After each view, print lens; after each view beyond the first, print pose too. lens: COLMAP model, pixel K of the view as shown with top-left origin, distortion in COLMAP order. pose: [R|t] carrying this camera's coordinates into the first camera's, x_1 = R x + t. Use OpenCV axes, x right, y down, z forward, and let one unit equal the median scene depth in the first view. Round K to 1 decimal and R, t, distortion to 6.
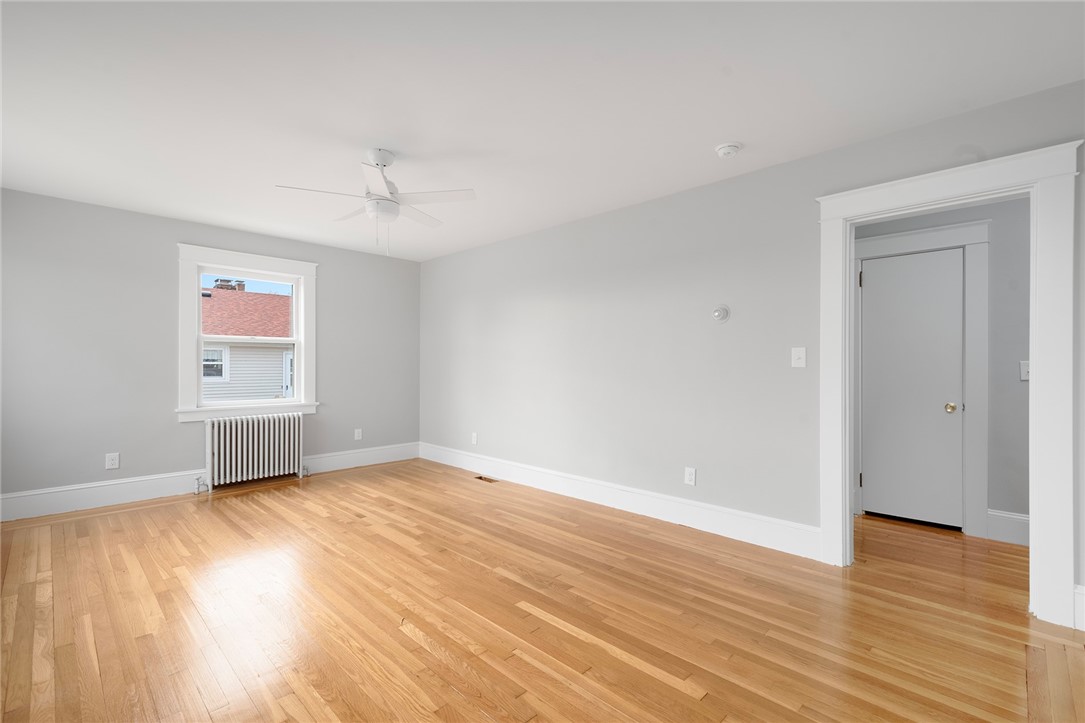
lens RADIAL K [[480.7, 0, 544.2], [0, 480.7, 363.2], [0, 0, 1]] dist [0.002004, 0.000176]
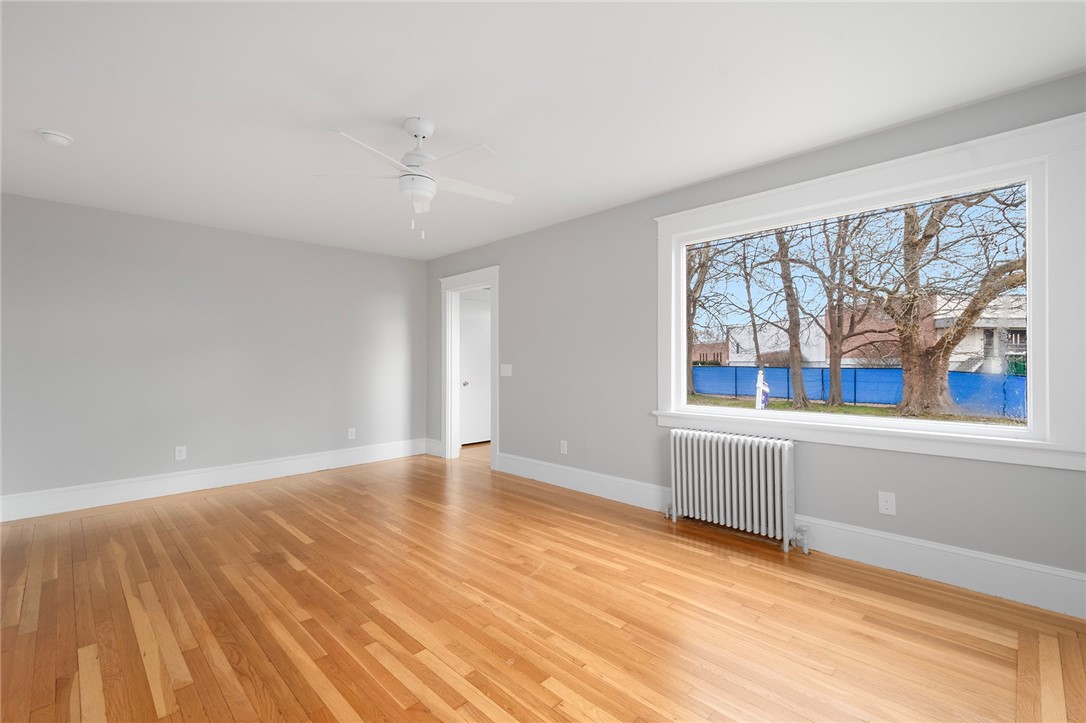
lens RADIAL K [[481.2, 0, 541.5], [0, 481.2, 359.4], [0, 0, 1]] dist [0.002004, 0.000176]
pose [[-0.999890, 0.003087, 0.014524, -0.585951], [0.002972, 0.999964, -0.007963, 0.005724], [-0.014548, -0.007919, -0.999863, 1.919534]]
